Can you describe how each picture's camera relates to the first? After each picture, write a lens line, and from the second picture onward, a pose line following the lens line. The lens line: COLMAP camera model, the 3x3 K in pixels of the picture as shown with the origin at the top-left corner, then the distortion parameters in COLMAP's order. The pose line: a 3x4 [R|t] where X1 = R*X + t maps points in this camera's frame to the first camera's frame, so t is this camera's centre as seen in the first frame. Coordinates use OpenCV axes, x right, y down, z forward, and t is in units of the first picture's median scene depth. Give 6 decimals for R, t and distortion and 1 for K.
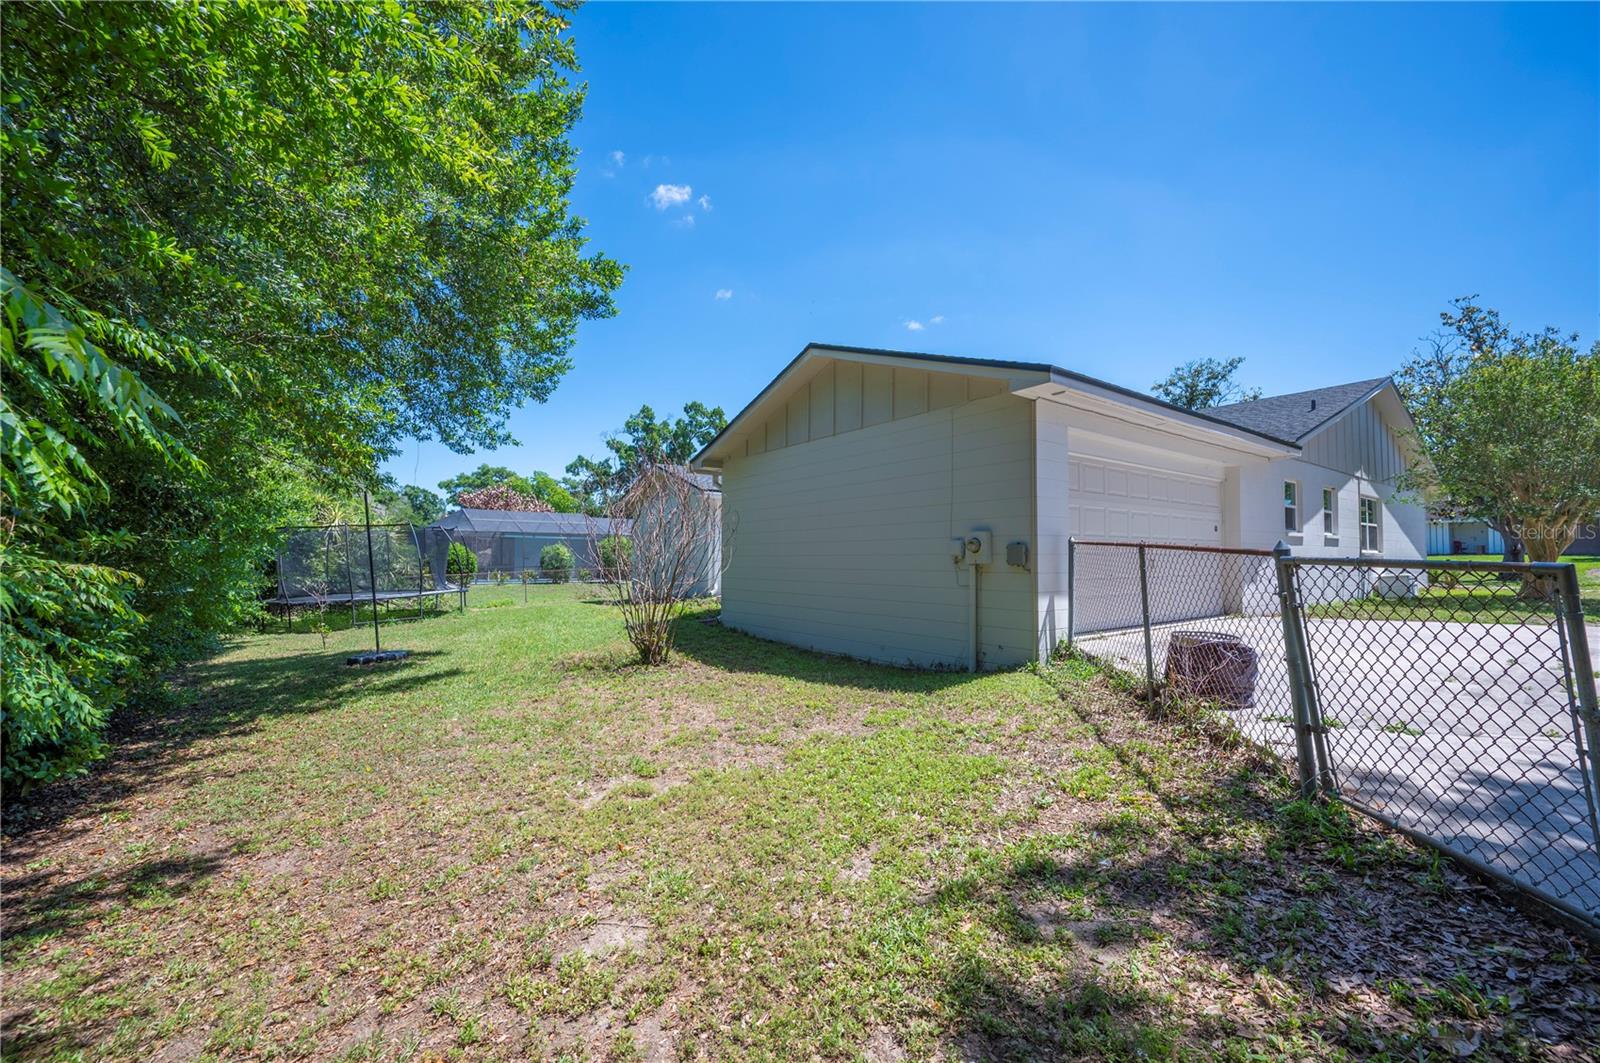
lens RADIAL K [[649.6, 0, 802.2], [0, 649.6, 533.4], [0, 0, 1]] dist [-0.001145, -0.000029]
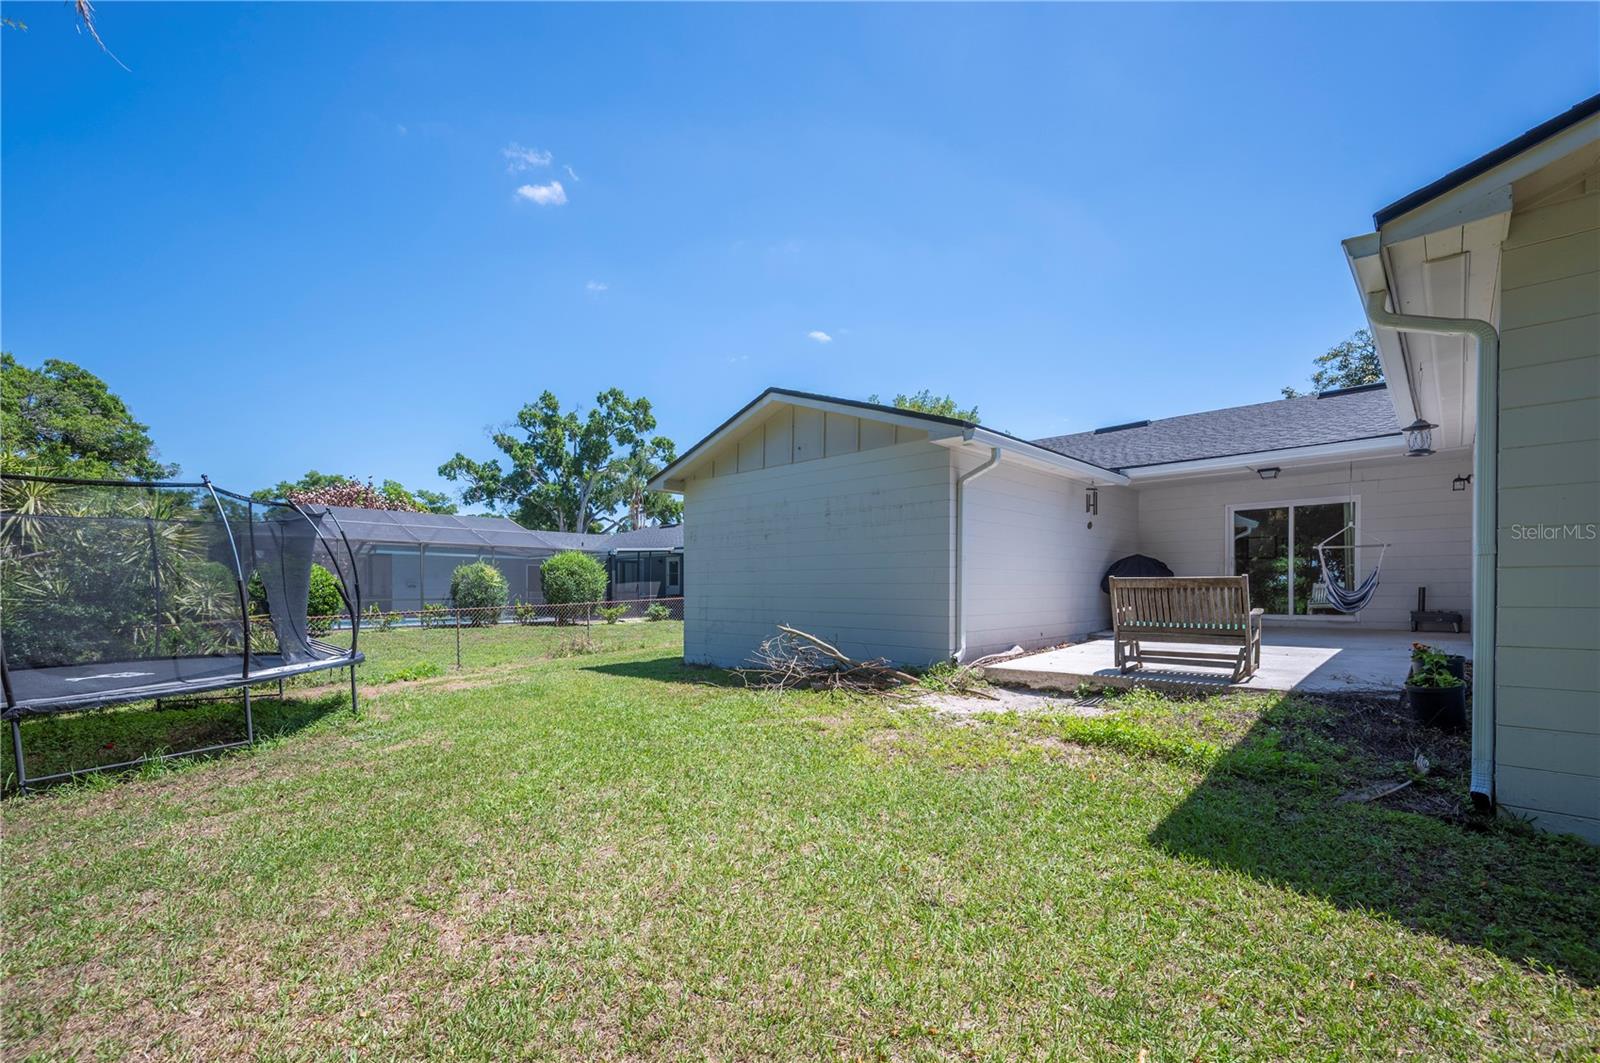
lens RADIAL K [[649.6, 0, 768.7], [0, 649.6, 596.2], [0, 0, 1]] dist [-0.001145, -0.000029]
pose [[0.986730, -0.000093, 0.162370, -0.104806], [-0.008122, 0.998719, 0.049934, 0.007635], [-0.162166, -0.050591, 0.985466, 0.174319]]
